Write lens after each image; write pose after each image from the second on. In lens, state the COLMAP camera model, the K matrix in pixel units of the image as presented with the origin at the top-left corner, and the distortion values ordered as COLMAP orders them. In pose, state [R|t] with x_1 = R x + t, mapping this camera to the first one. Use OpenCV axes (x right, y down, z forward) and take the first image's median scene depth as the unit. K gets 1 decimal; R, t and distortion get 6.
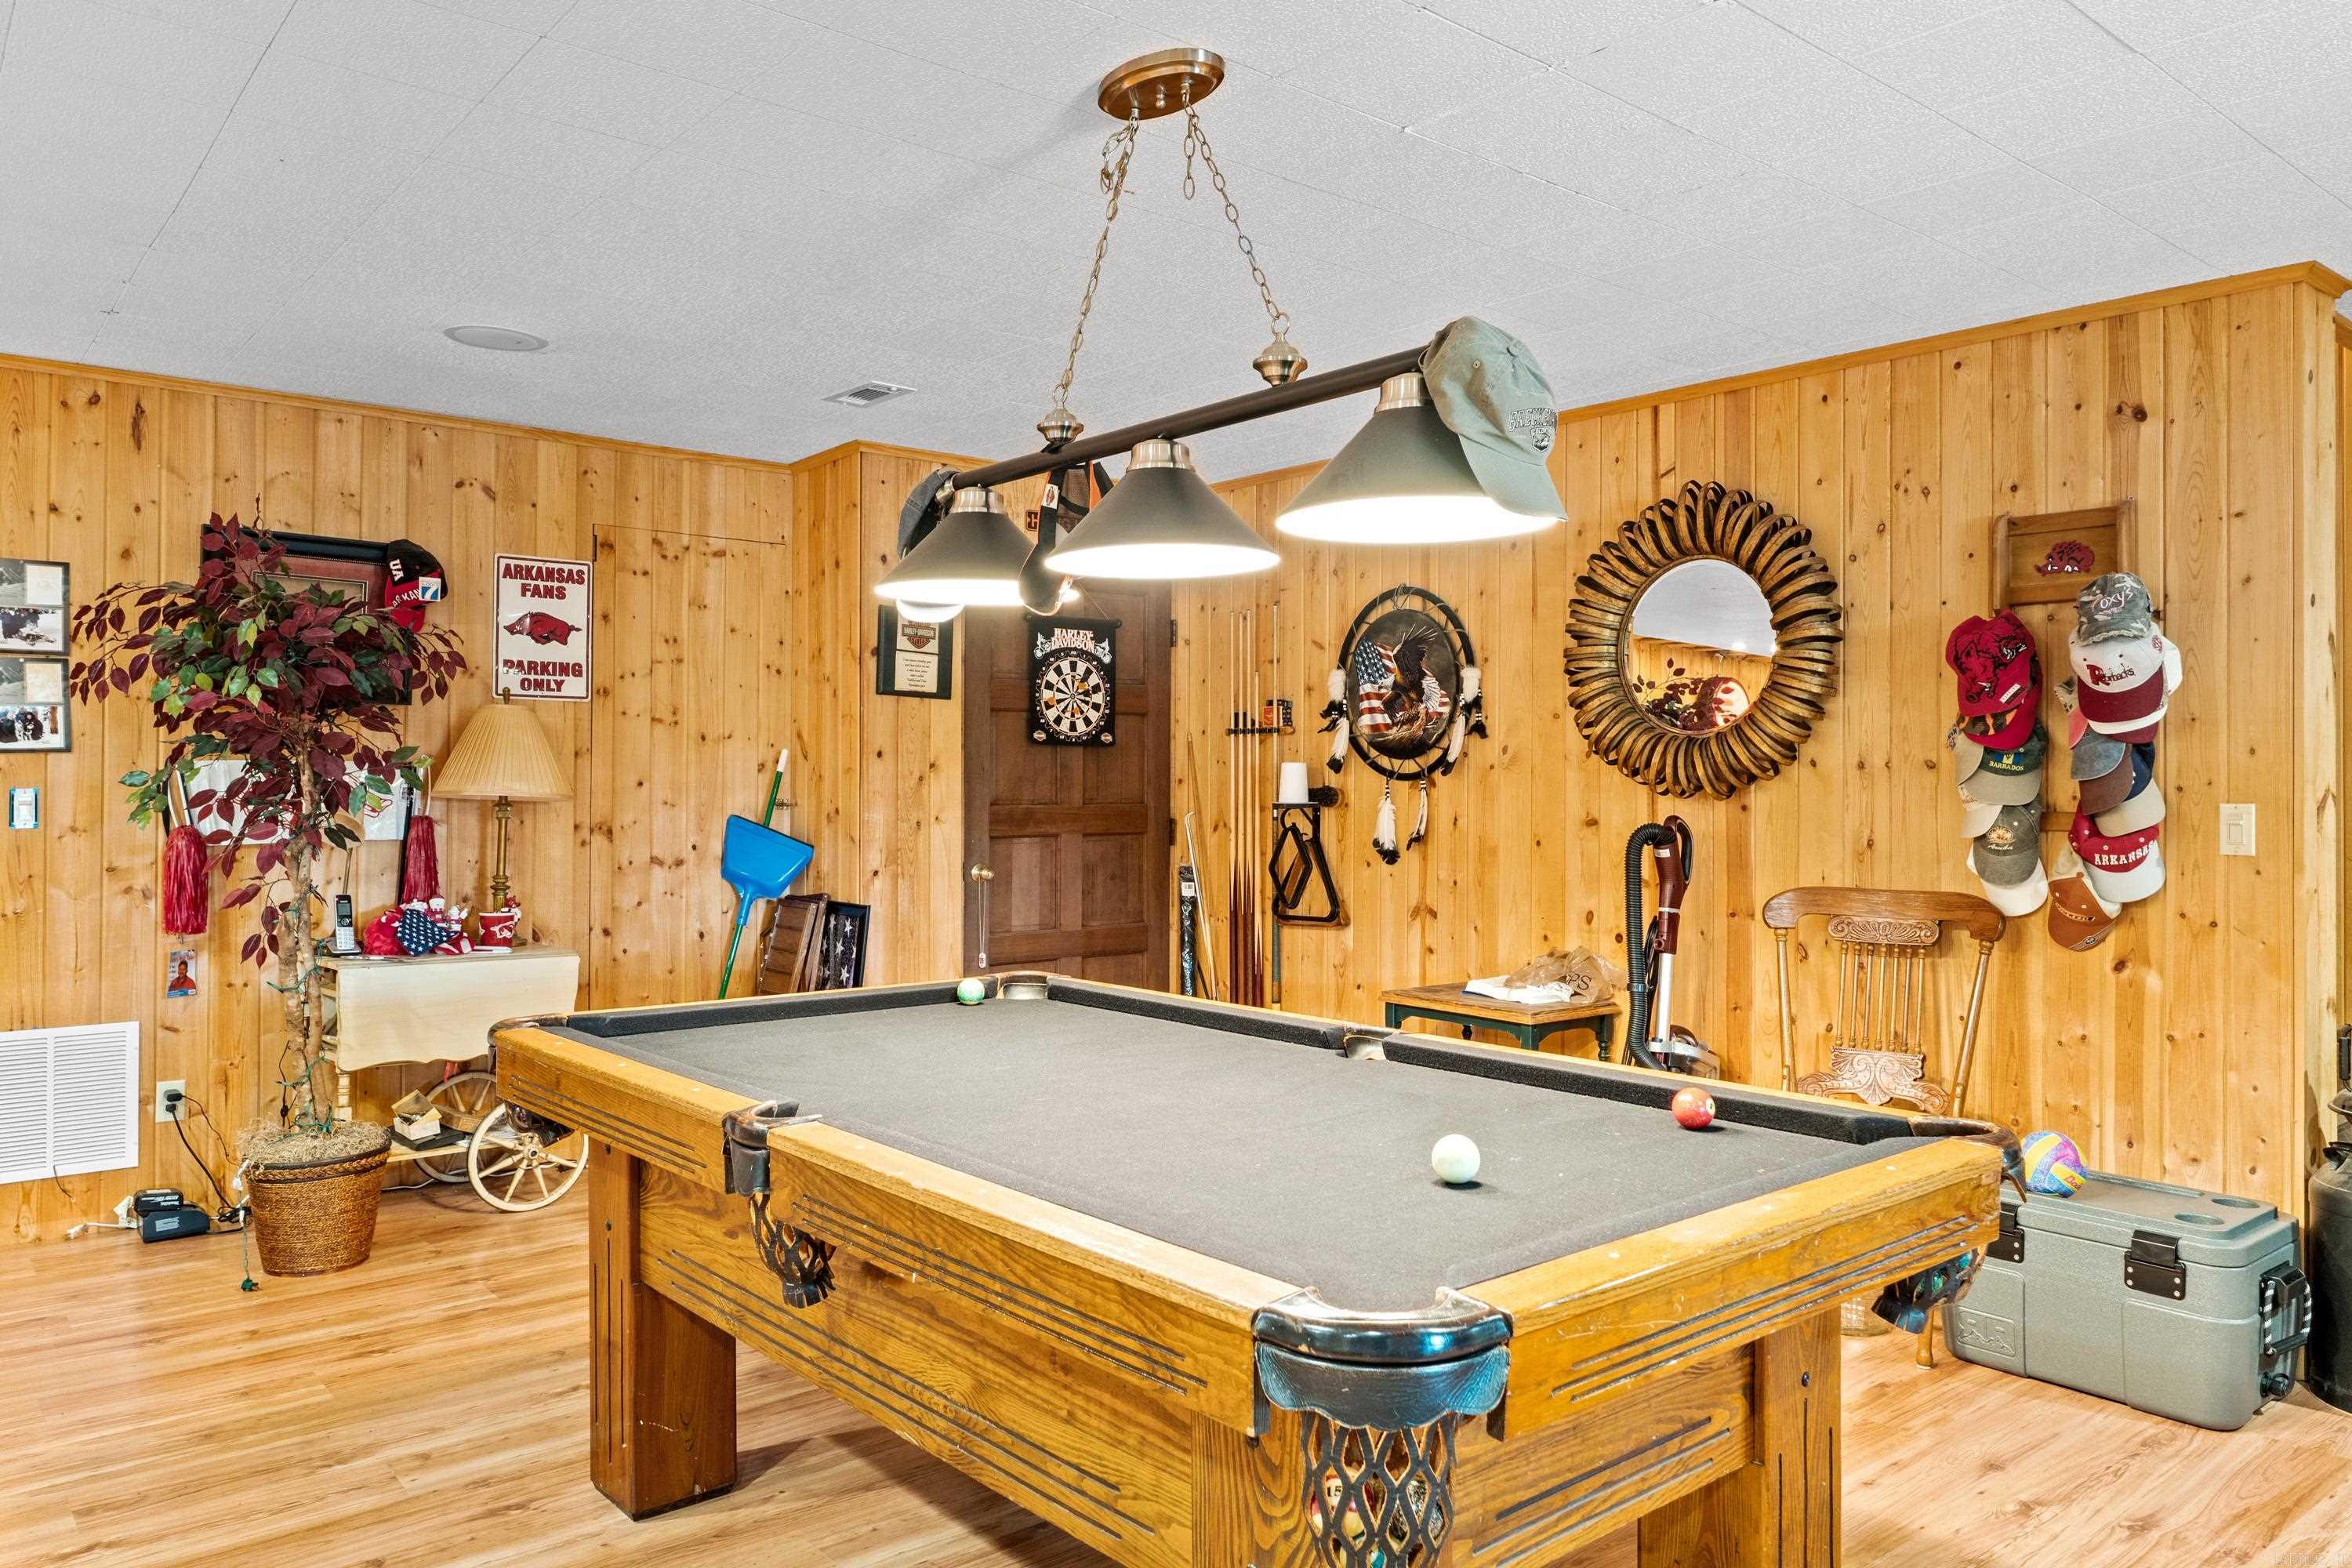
lens RADIAL K [[1628.9, 0, 1178.6], [0, 1628.9, 775.7], [0, 0, 1]] dist [-0.001293, 0.000117]
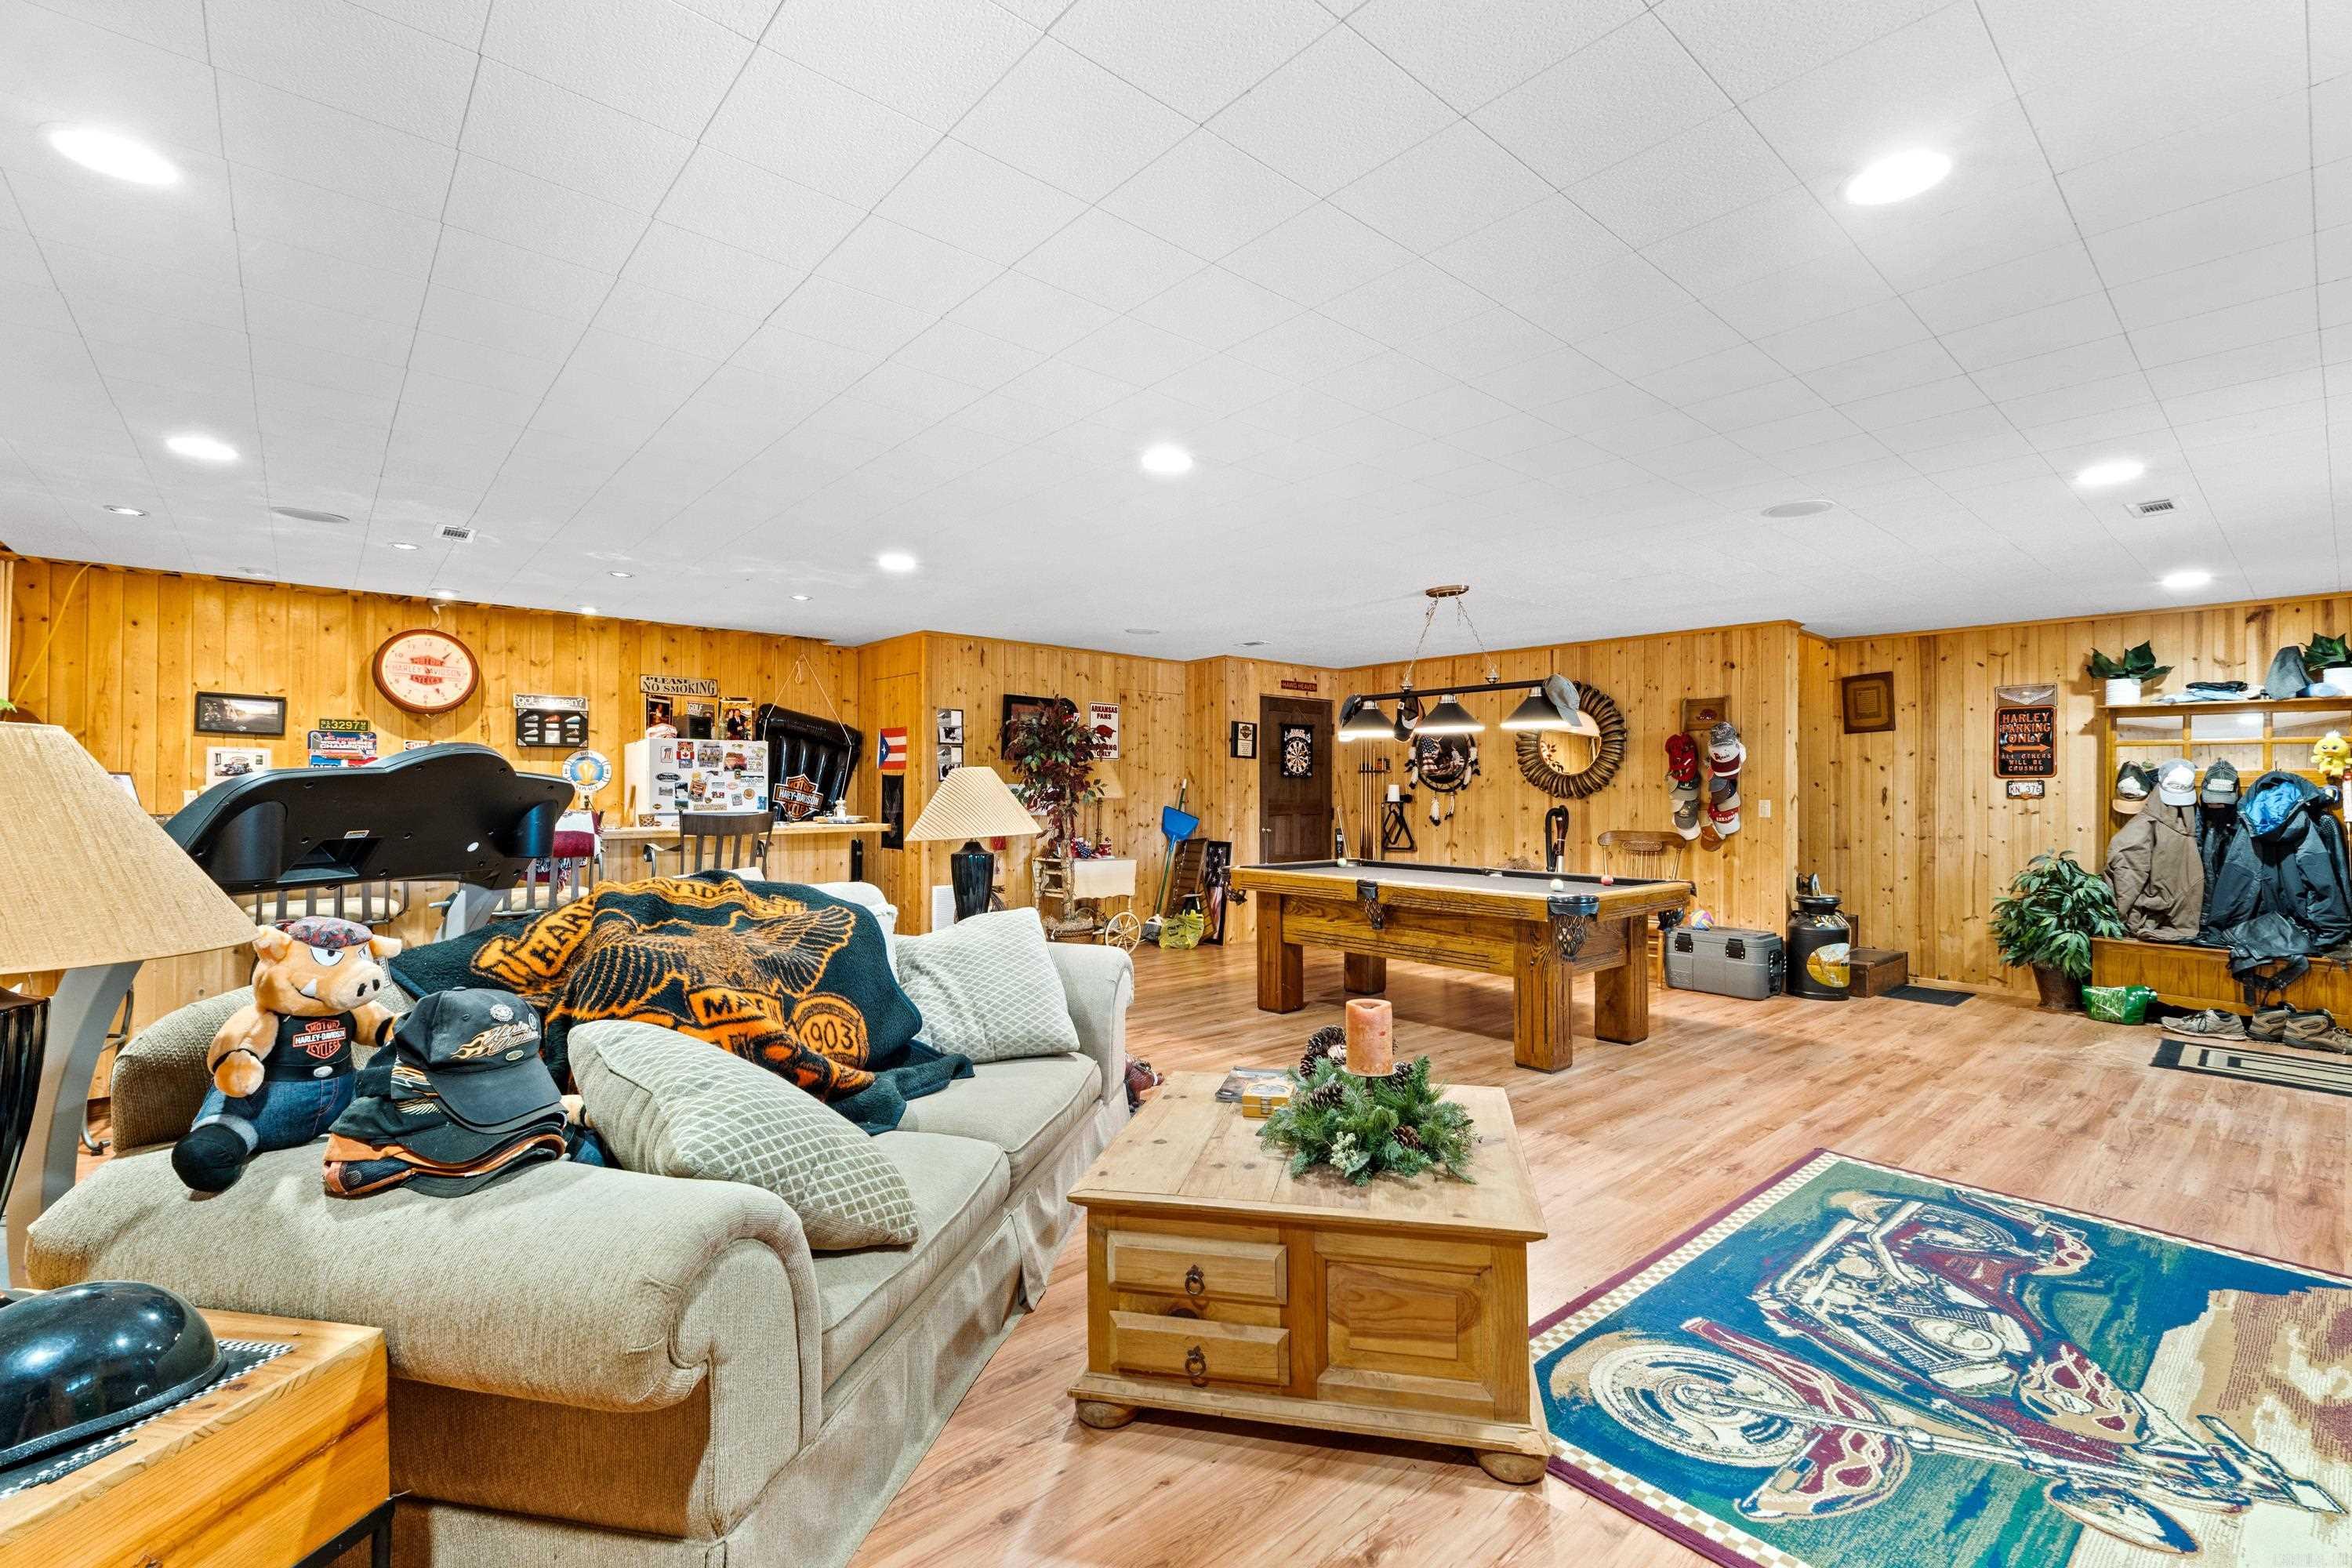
lens RADIAL K [[1023.8, 0, 1175.3], [0, 1023.8, 790.1], [0, 0, 1]] dist [0.004734, -0.000004]
pose [[0.999798, 0.000737, 0.020092, -0.369151], [-0.000759, 0.999999, 0.001055, -0.001848], [-0.020091, -0.001070, 0.999798, -0.679170]]
